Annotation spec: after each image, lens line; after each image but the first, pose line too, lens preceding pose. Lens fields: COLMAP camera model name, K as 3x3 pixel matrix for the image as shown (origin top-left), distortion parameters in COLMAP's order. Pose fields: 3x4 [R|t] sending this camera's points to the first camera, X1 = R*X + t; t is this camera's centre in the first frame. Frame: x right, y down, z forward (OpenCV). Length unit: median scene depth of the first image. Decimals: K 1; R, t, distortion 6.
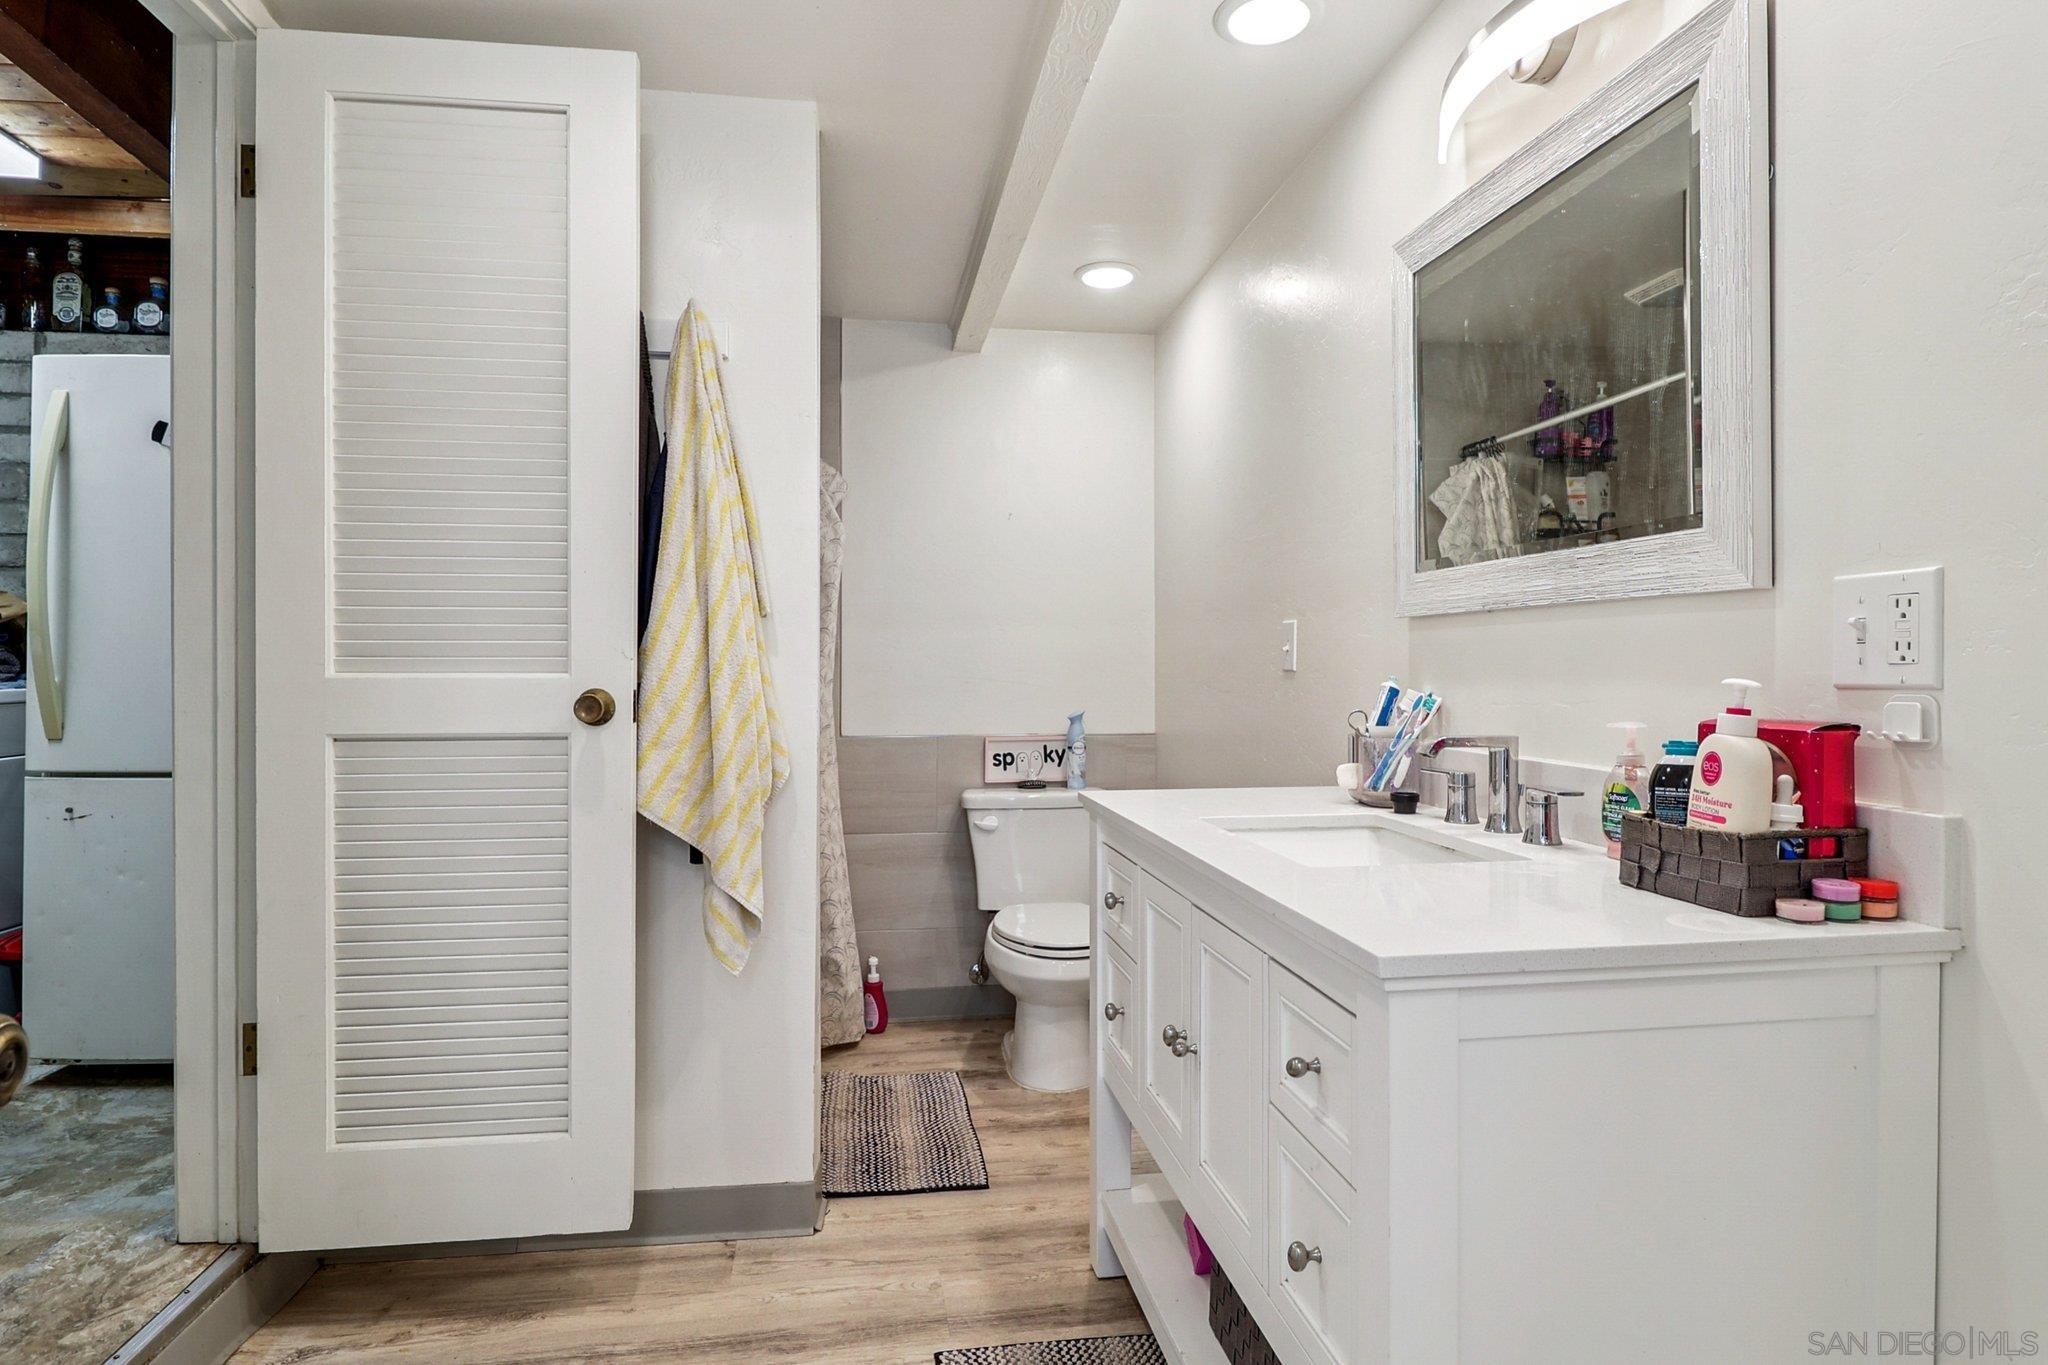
lens RADIAL K [[1071.4, 0, 1018.0], [0, 1071.4, 664.1], [0, 0, 1]] dist [-0.000324, -0.001971]
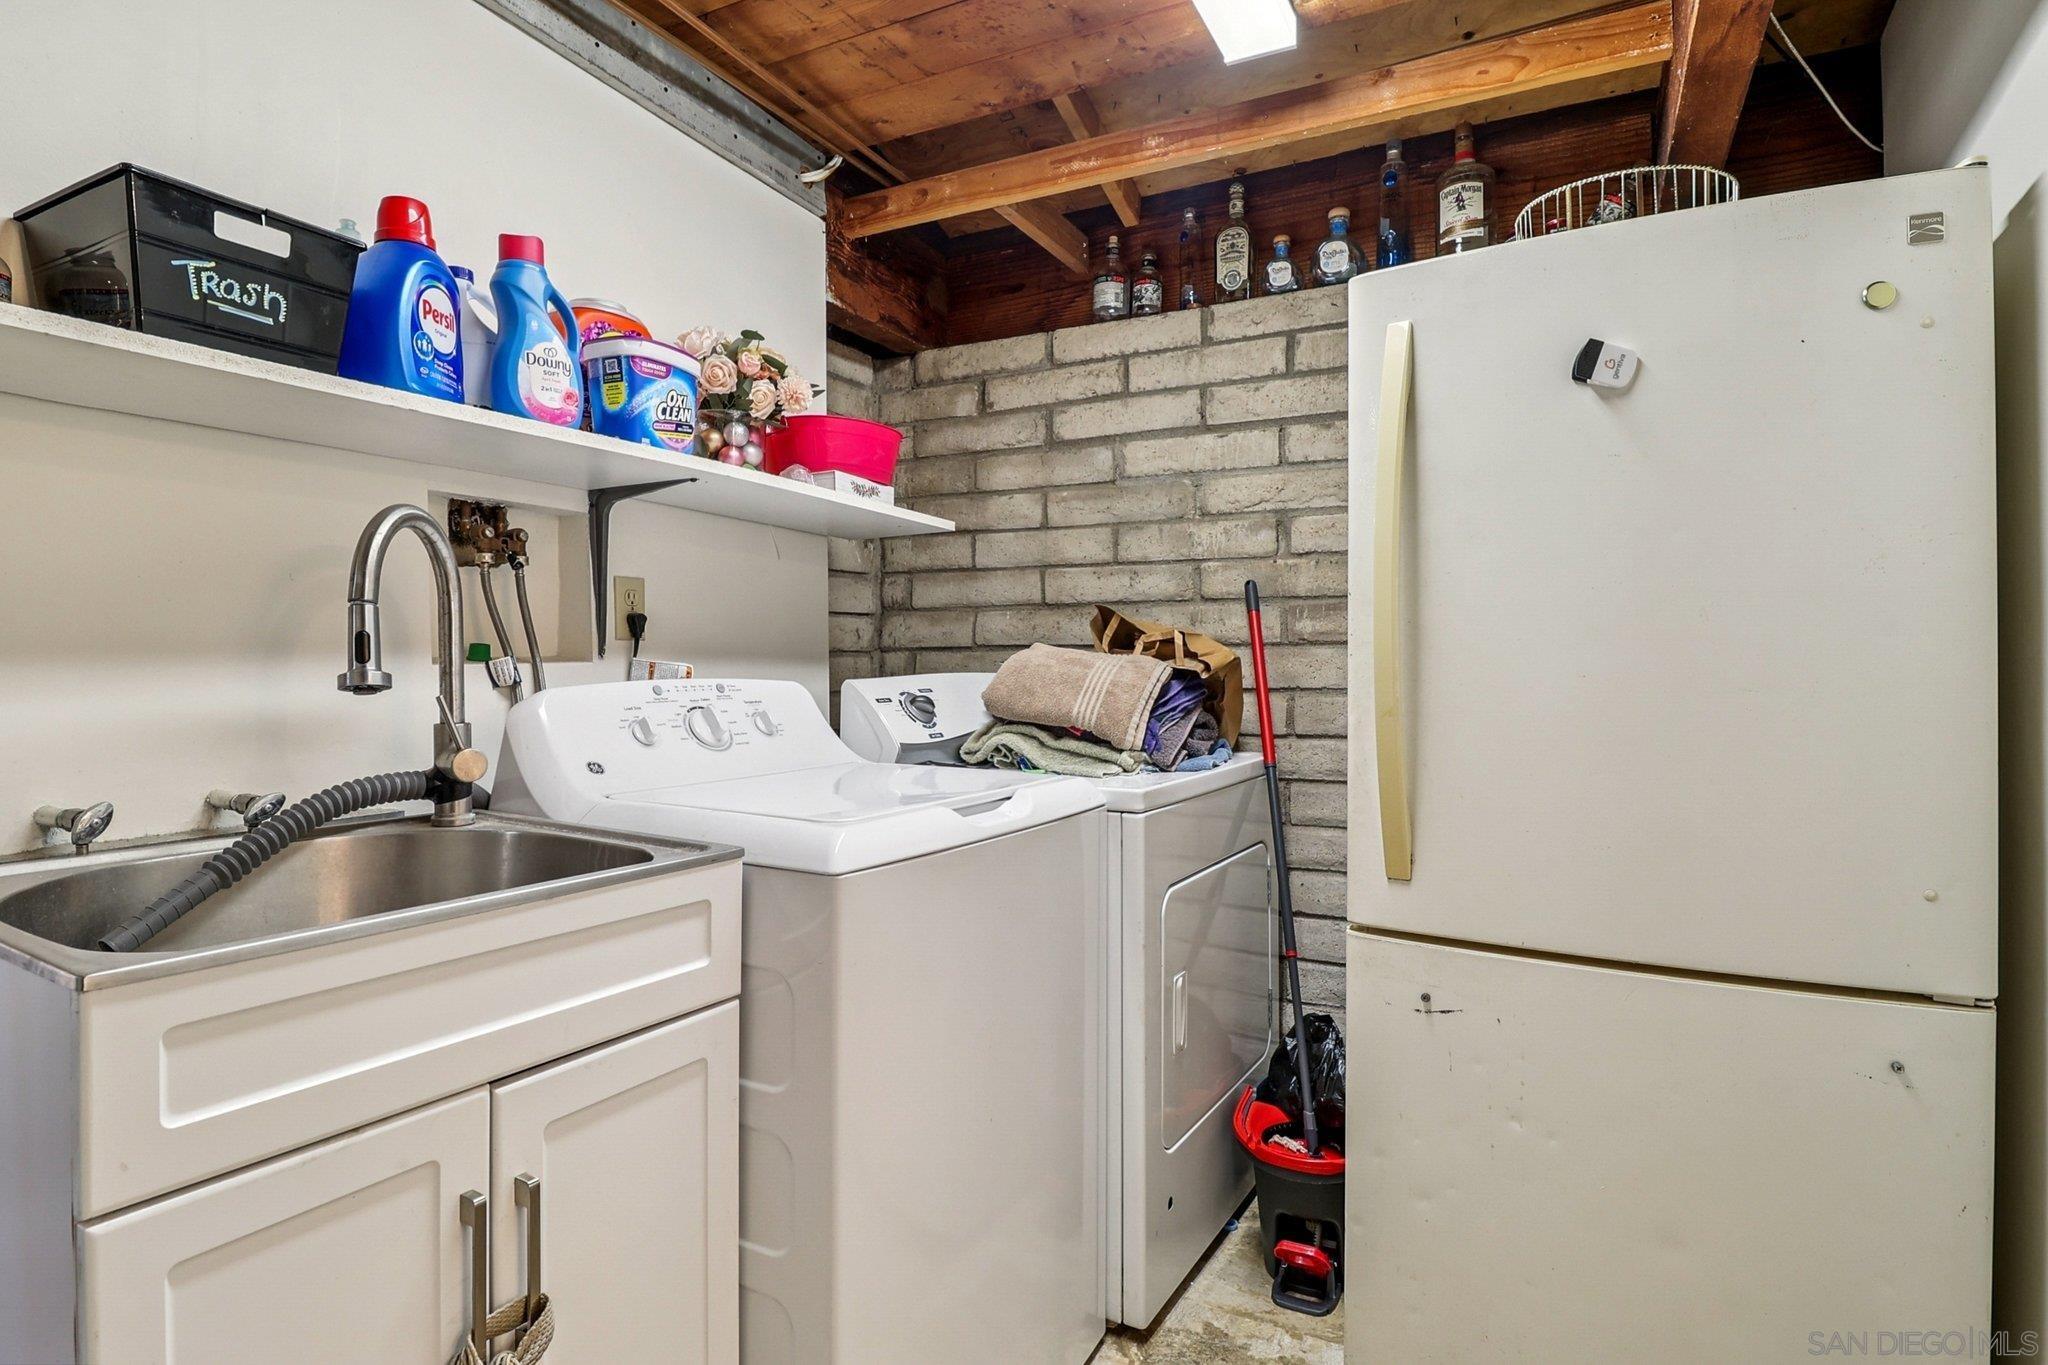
lens RADIAL K [[1071.4, 0, 1030.7], [0, 1071.4, 682.4], [0, 0, 1]] dist [-0.000324, -0.001971]
pose [[0.795588, 0.017080, -0.605598, -0.553383], [-0.010264, 0.999839, 0.014716, -0.041667], [0.605752, -0.005492, 0.795635, 0.293733]]
